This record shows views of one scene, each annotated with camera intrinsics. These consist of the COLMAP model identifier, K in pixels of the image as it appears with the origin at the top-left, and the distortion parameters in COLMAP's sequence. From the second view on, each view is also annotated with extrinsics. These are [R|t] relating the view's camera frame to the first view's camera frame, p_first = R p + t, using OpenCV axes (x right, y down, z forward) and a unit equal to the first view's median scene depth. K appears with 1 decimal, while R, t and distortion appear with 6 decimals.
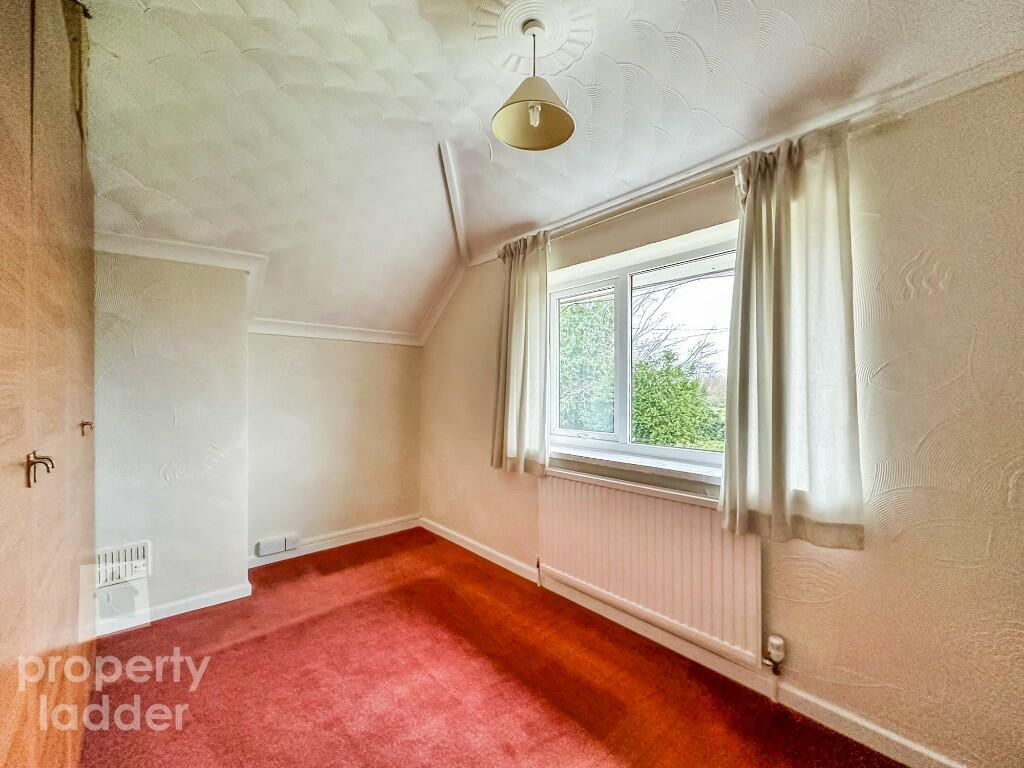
lens RADIAL K [[415.6, 0, 511.9], [0, 415.6, 388.4], [0, 0, 1]] dist [-0.000177, 0.000195]
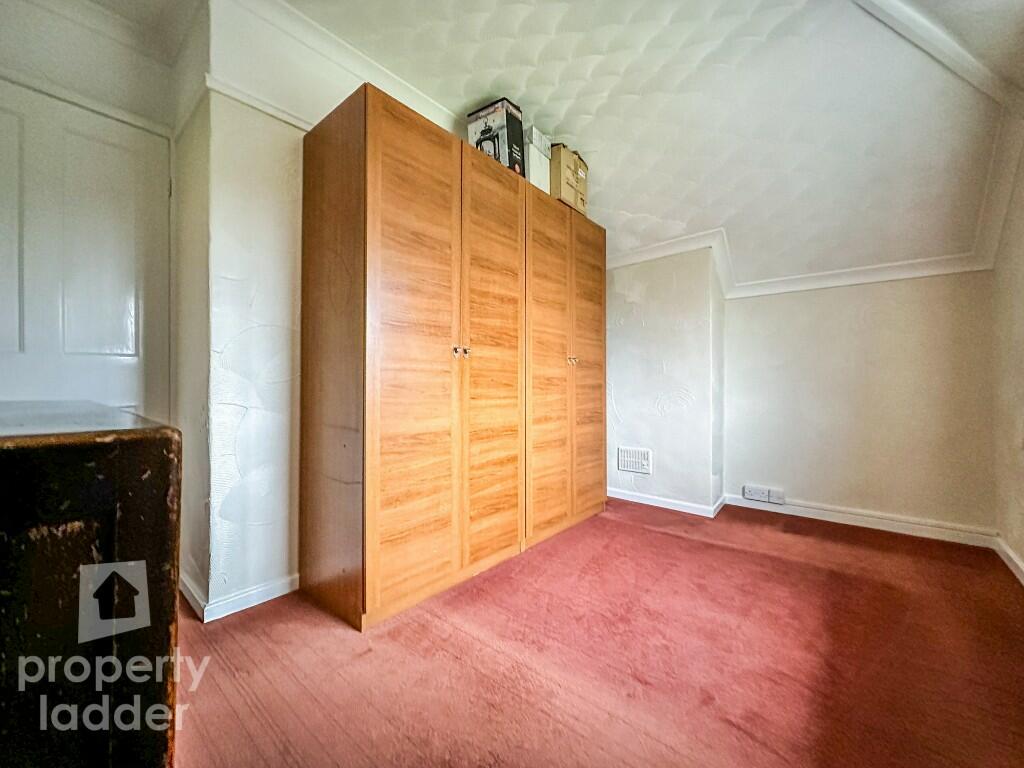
lens RADIAL K [[415.6, 0, 512.9], [0, 415.6, 381.7], [0, 0, 1]] dist [-0.000177, 0.000195]
pose [[0.147798, -0.001668, -0.989016, 0.506475], [0.009929, 0.999951, -0.000202, 0.111194], [0.988968, -0.009790, 0.147807, 0.283533]]
